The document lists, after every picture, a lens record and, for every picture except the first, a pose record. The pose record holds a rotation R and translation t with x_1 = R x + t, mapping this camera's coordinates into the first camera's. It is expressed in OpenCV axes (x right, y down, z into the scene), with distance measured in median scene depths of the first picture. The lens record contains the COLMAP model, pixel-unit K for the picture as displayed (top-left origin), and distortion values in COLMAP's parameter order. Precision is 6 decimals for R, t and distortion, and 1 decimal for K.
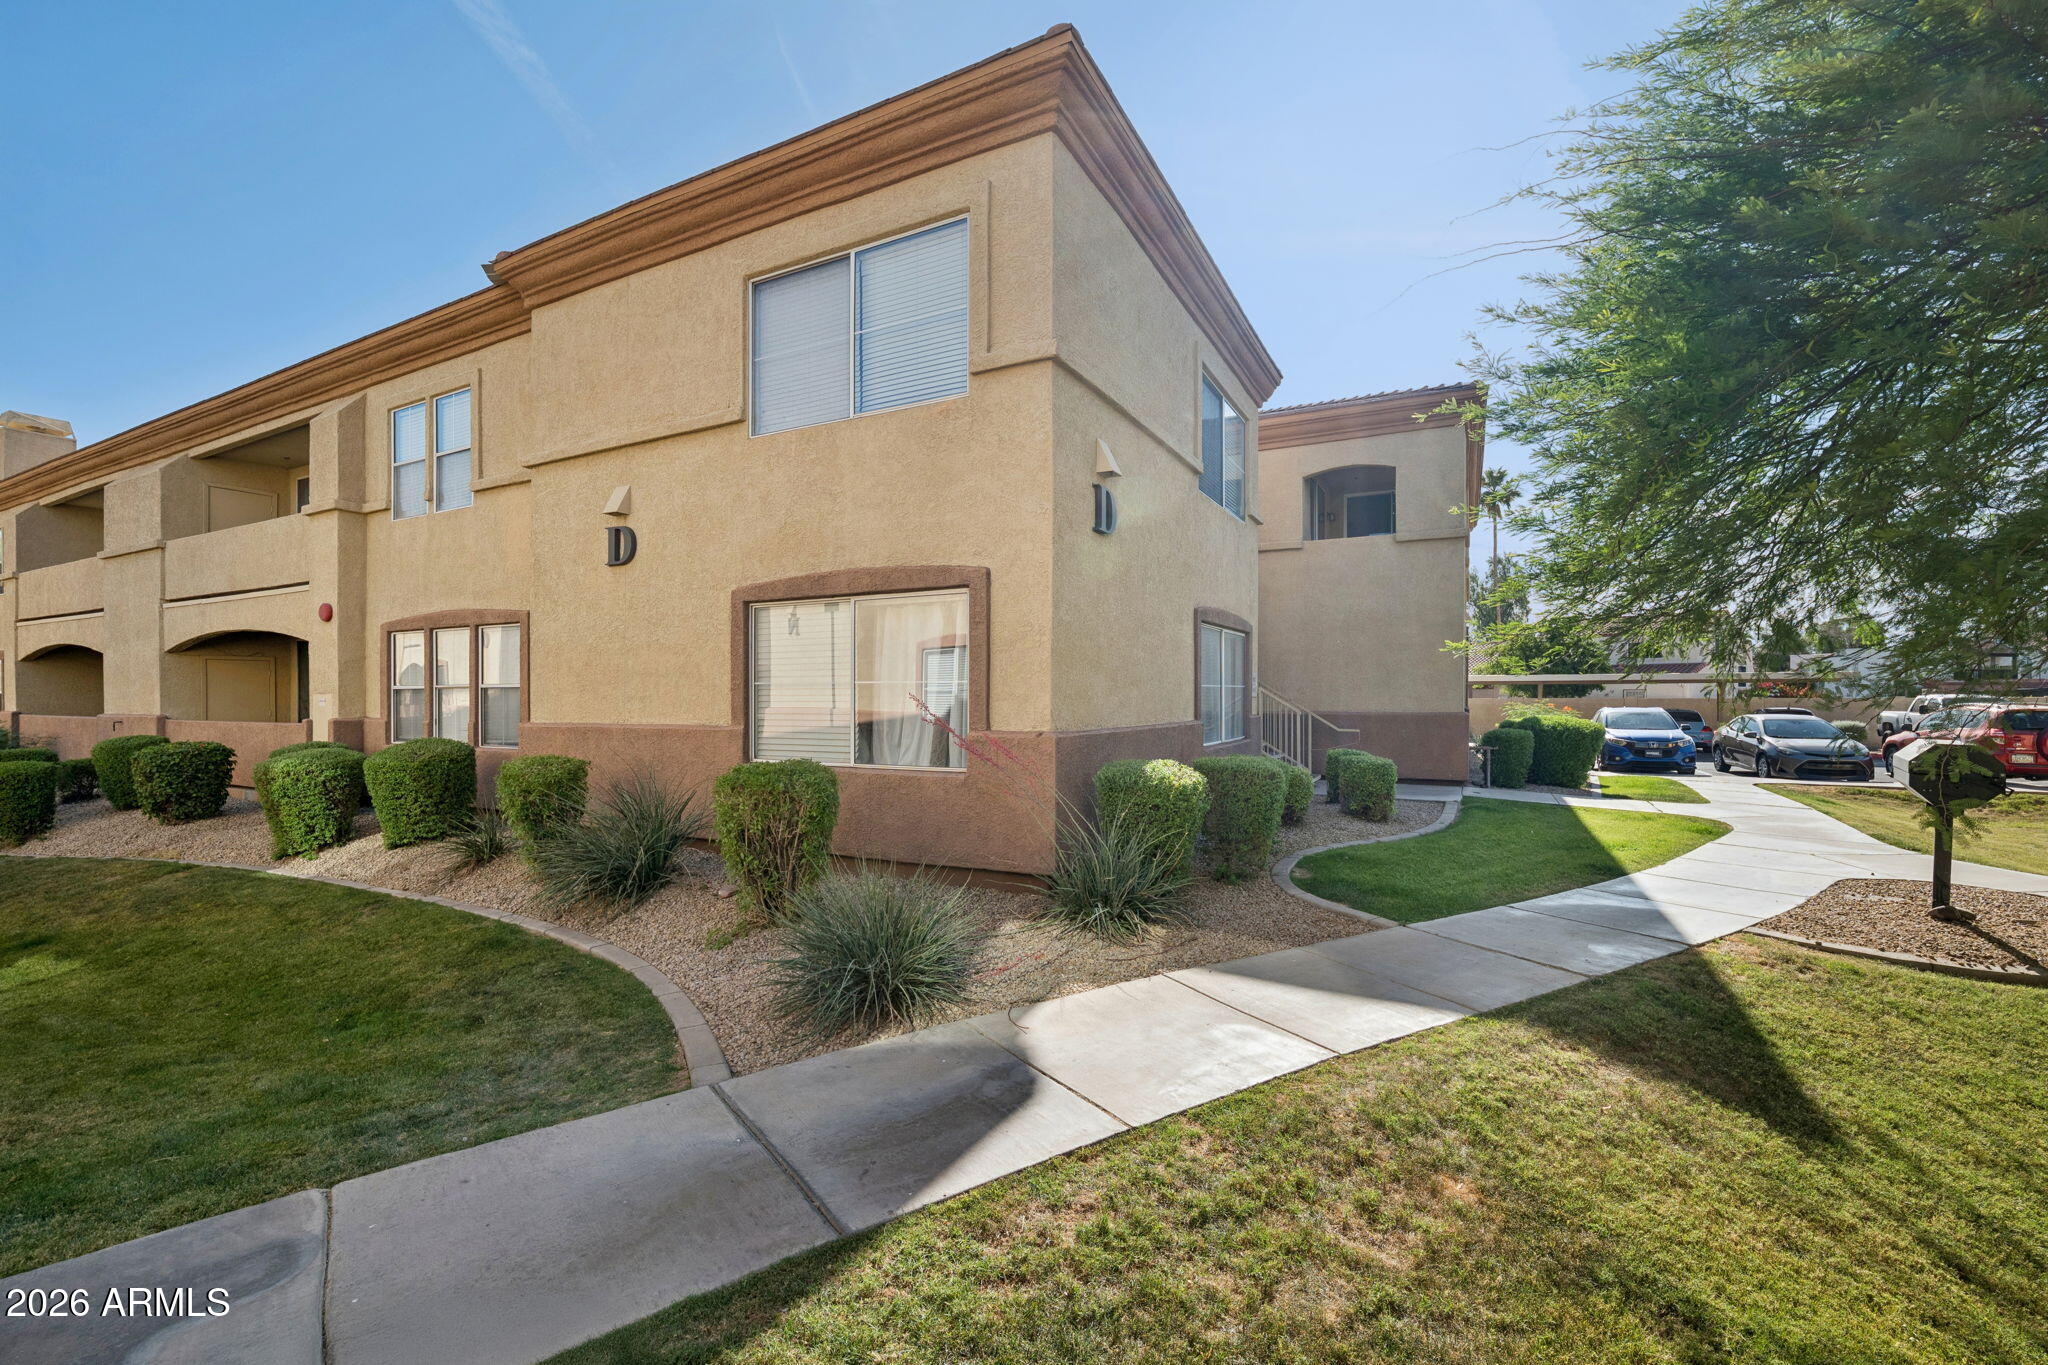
lens RADIAL K [[859.2, 0, 1024.0], [0, 859.2, 682.5], [0, 0, 1]] dist [0.011298, 0.000036]
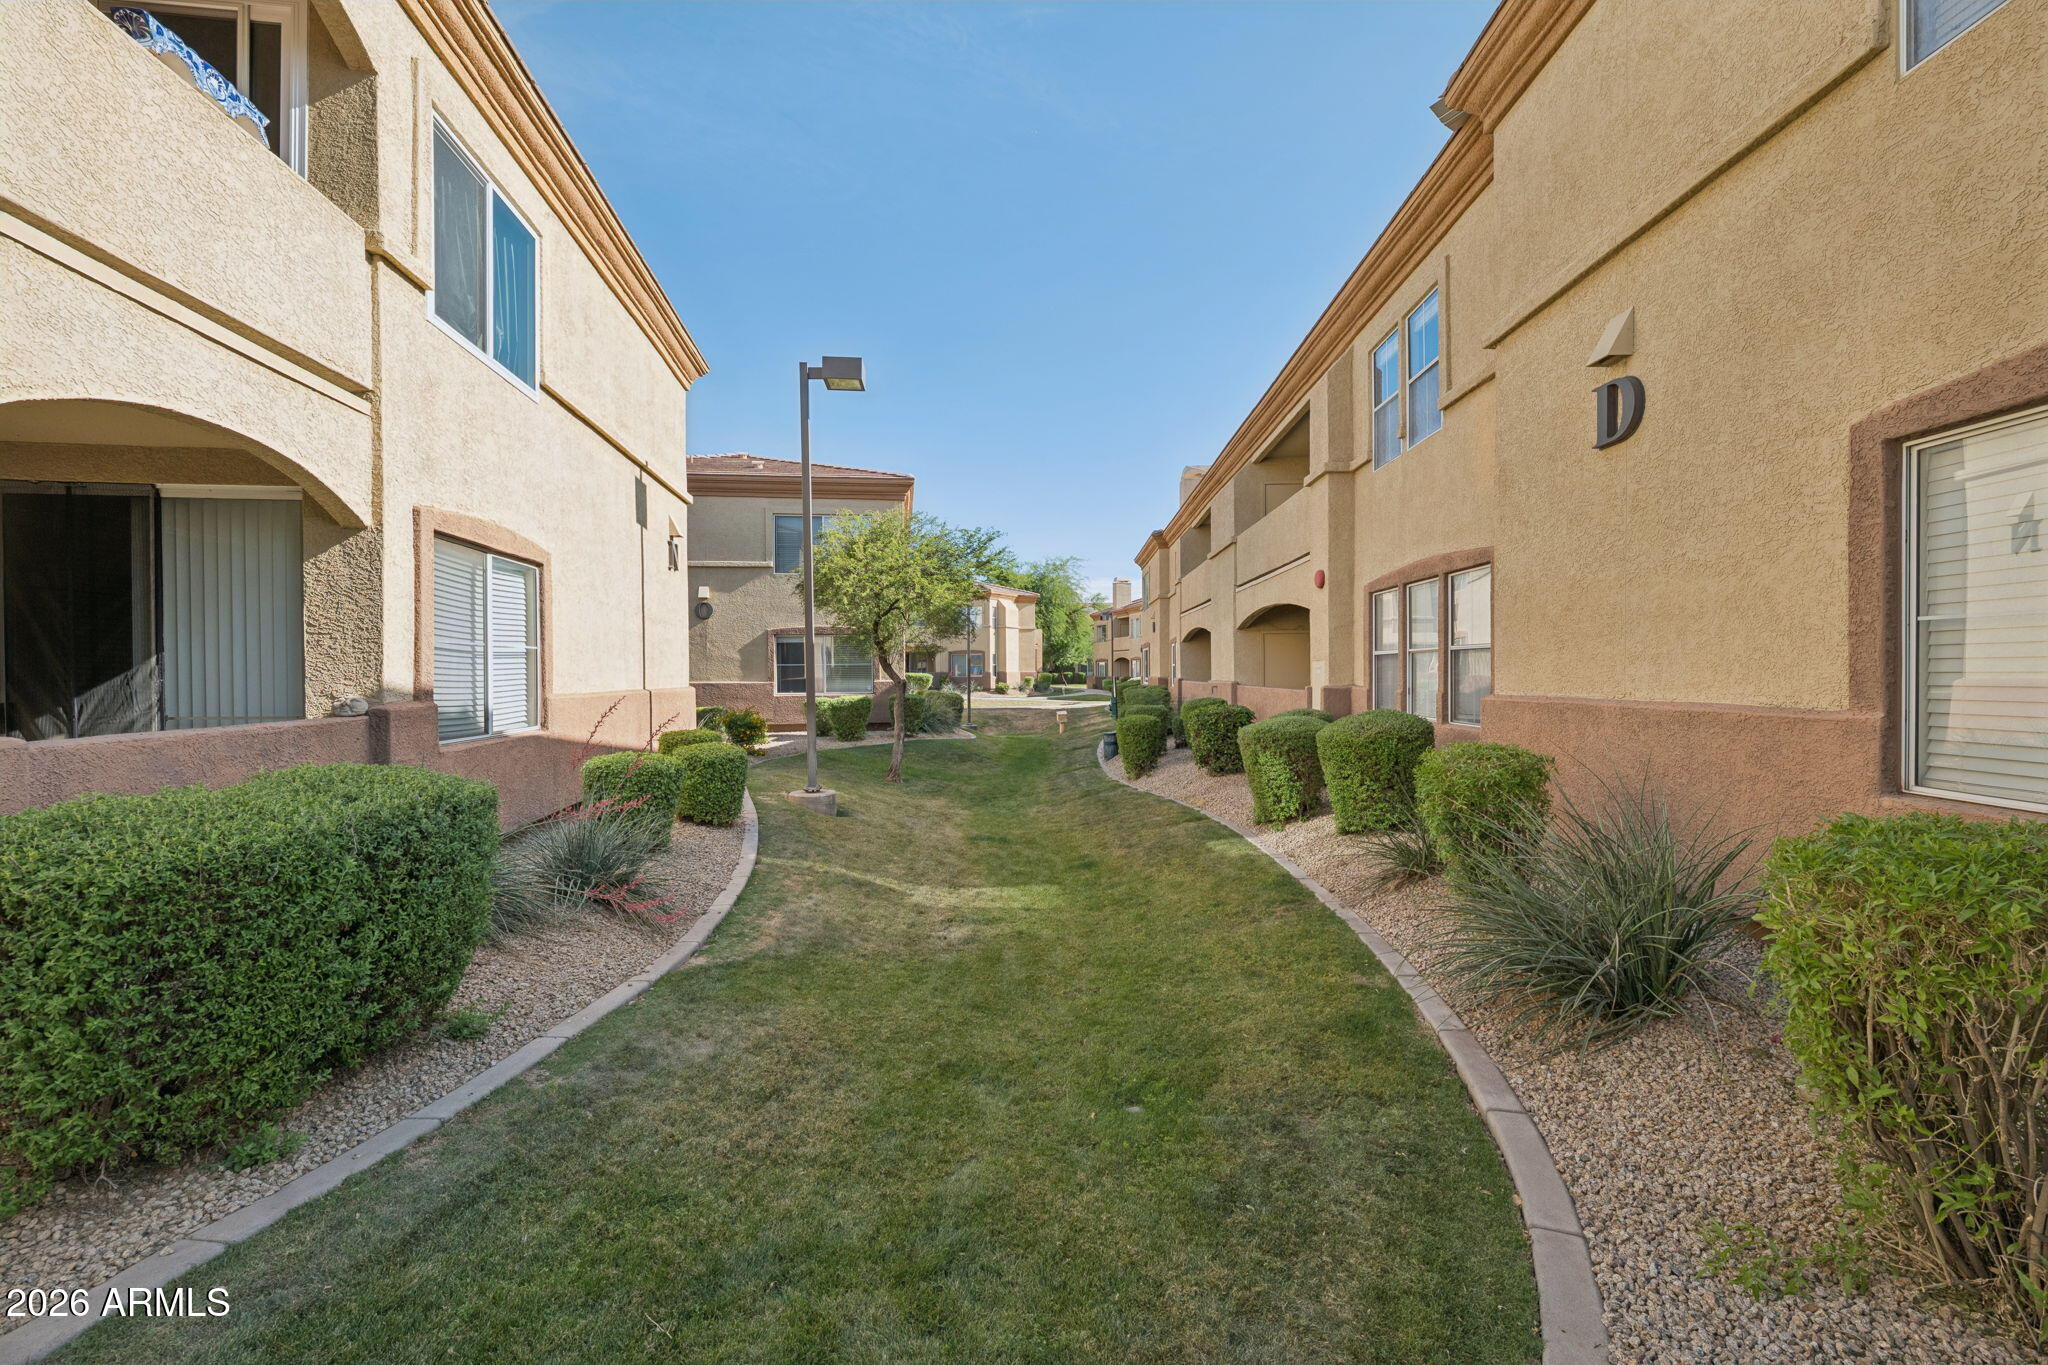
lens RADIAL K [[831.5, 0, 1001.2], [0, 831.5, 687.2], [0, 0, 1]] dist [-0.011774, 0.000151]
pose [[0.405475, 0.014233, -0.913995, -0.105564], [0.021724, 0.999446, 0.025201, 0.014416], [0.913848, -0.030074, 0.404941, 0.354279]]
